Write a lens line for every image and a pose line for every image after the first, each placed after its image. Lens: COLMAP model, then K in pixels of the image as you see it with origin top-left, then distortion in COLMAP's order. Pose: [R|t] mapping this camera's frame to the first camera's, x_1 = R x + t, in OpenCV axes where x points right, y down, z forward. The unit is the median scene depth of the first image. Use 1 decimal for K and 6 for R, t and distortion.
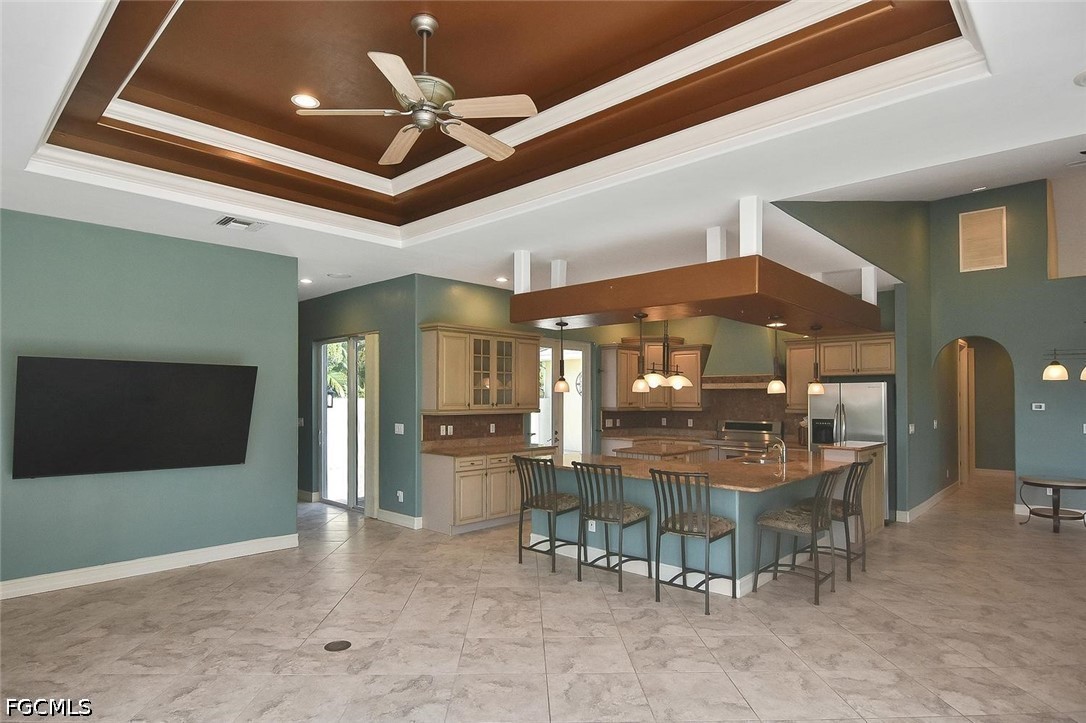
lens RADIAL K [[602.7, 0, 519.5], [0, 602.7, 385.3], [0, 0, 1]] dist [-0.015276, -0.000537]
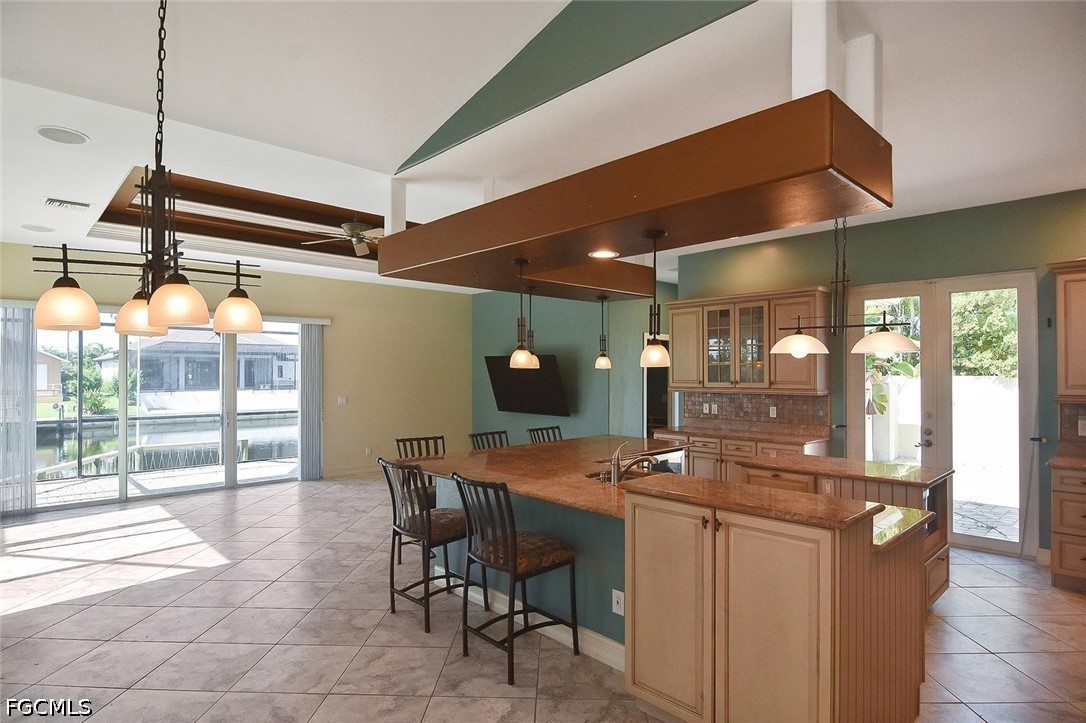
lens RADIAL K [[585.1, 0, 548.3], [0, 585.1, 366.9], [0, 0, 1]] dist [-0.010749, -0.004549]
pose [[-0.031832, -0.012445, -0.999416, 0.825401], [0.017802, 0.999757, -0.013016, 0.016136], [0.999335, -0.018206, -0.031603, 0.776530]]
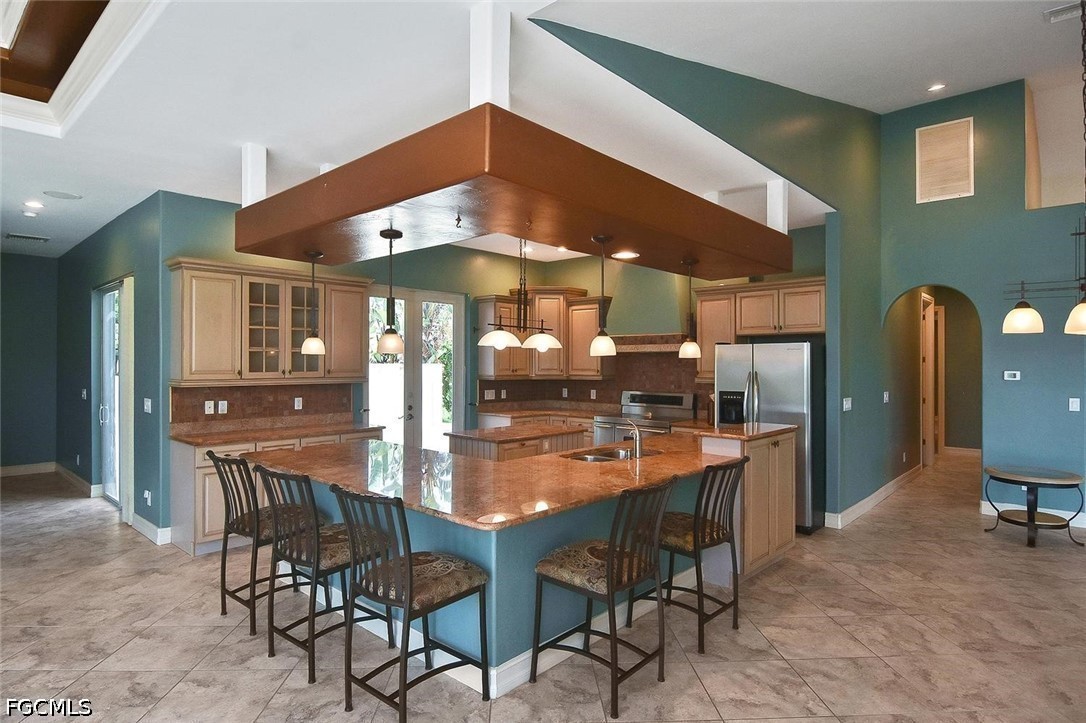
lens RADIAL K [[604.1, 0, 535.3], [0, 604.1, 357.3], [0, 0, 1]] dist [-0.010448, -0.001367]
pose [[0.999560, 0.000756, 0.029640, 0.246733], [-0.001032, 0.999956, 0.009302, 0.006698], [-0.029632, -0.009329, 0.999517, 0.258251]]
